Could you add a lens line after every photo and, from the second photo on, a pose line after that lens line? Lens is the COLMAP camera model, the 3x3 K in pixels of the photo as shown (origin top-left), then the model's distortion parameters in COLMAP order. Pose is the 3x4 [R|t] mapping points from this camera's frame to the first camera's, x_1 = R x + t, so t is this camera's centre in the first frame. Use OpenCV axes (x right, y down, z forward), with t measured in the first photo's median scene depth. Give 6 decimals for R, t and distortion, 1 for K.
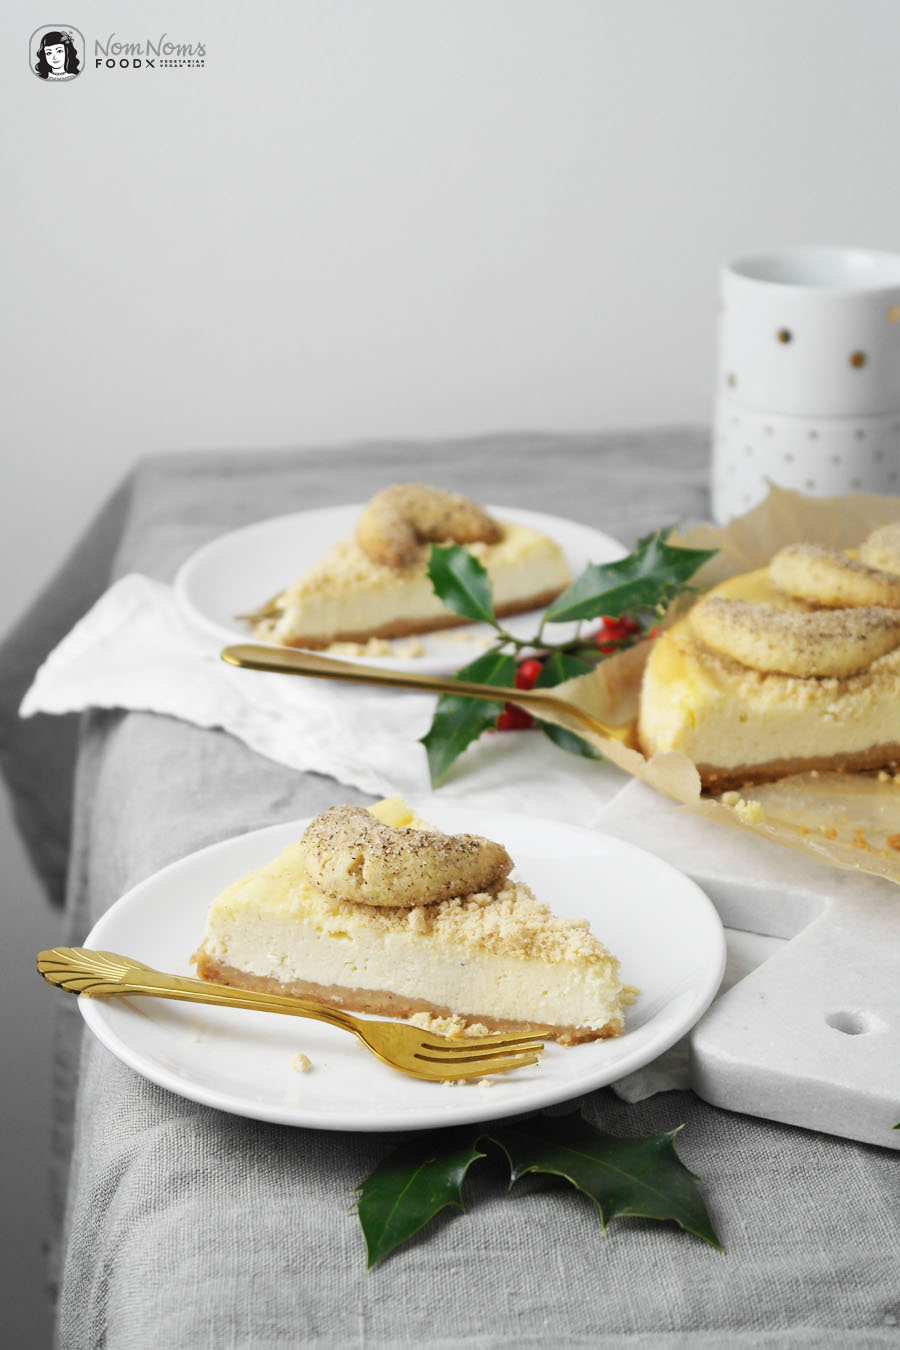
lens RADIAL K [[2693.1, 0, 450.0], [0, 2693.1, 675.0], [0, 0, 1]] dist [0.031657, 0.310452]
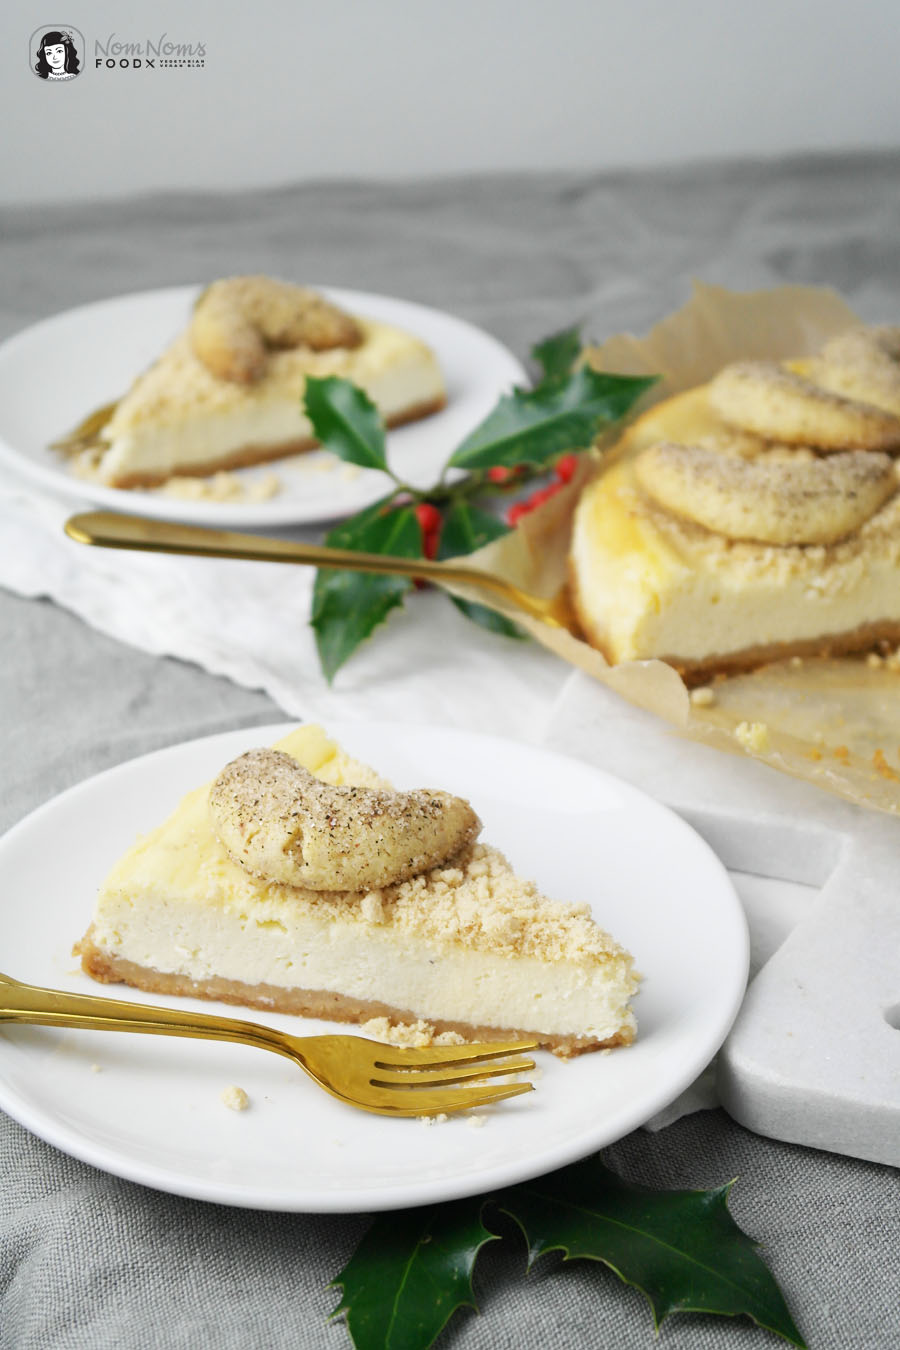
lens RADIAL K [[2693.1, 0, 450.0], [0, 2693.1, 675.0], [0, 0, 1]] dist [0.031657, 0.310452]
pose [[0.991448, -0.030930, 0.126786, -0.084261], [0.013864, 0.990974, 0.133338, -0.078958], [-0.129765, -0.130440, 0.982927, 0.216543]]
